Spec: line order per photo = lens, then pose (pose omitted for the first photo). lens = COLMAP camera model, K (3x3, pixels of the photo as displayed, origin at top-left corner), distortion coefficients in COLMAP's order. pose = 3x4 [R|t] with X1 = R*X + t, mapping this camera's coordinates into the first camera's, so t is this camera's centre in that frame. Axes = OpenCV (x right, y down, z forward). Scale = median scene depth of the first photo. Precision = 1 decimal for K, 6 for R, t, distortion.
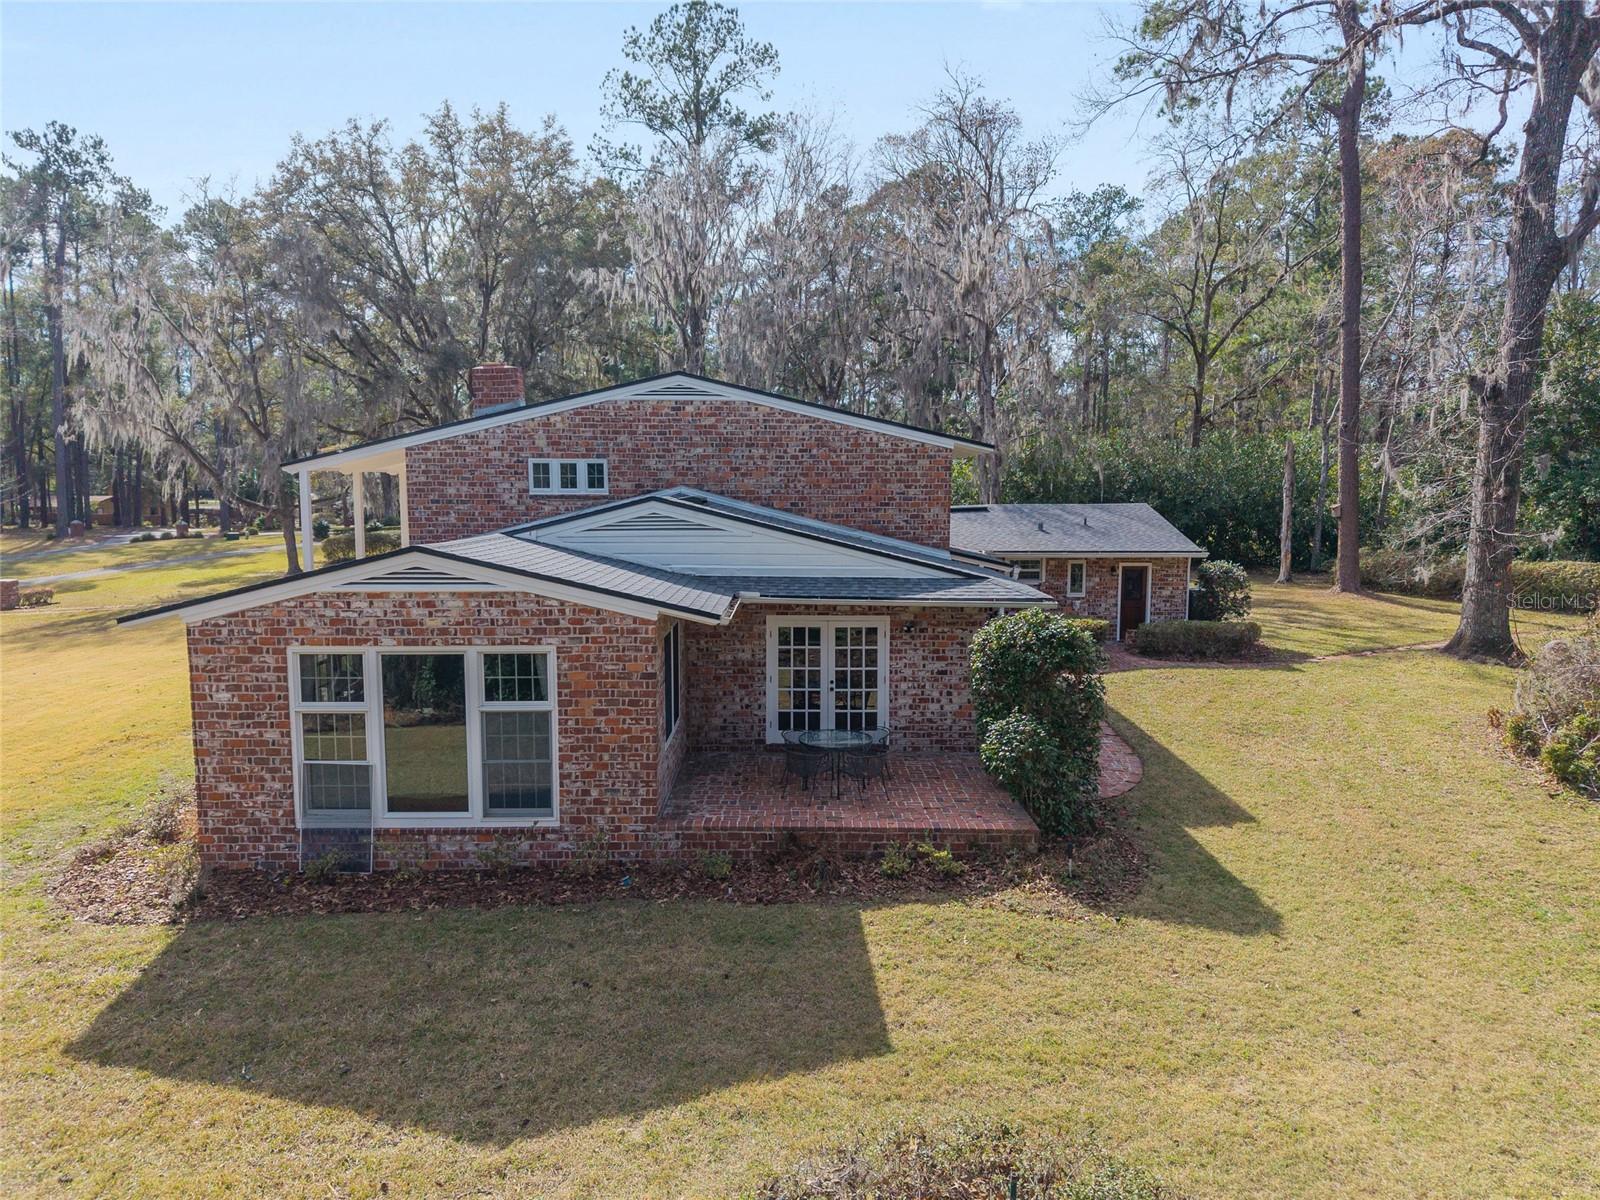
lens RADIAL K [[1065.8, 0, 790.5], [0, 1065.8, 602.7], [0, 0, 1]] dist [0.027391, -0.005331]
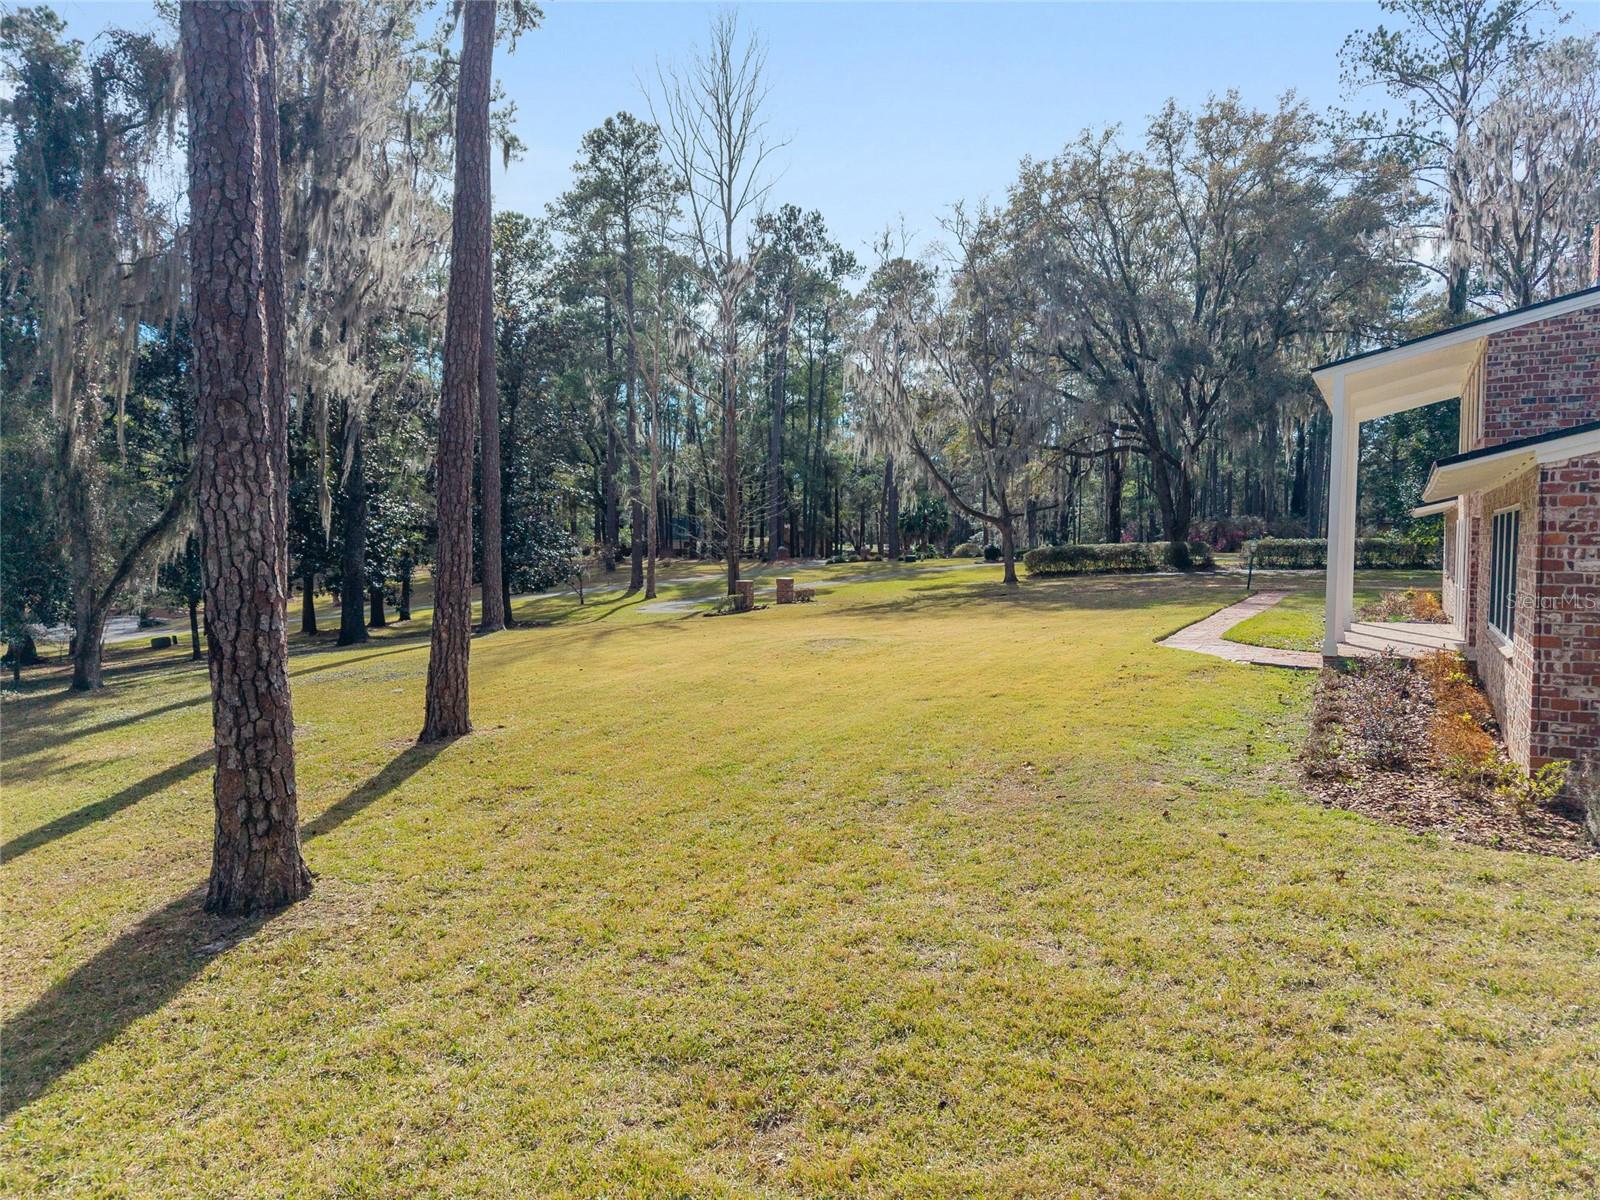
lens RADIAL K [[1065.8, 0, 790.5], [0, 1065.8, 602.7], [0, 0, 1]] dist [0.027391, -0.005331]
pose [[0.875834, 0.026966, -0.481859, -0.419636], [-0.052279, 0.997864, -0.039179, 0.109358], [0.479773, 0.059505, 0.875372, 0.069270]]
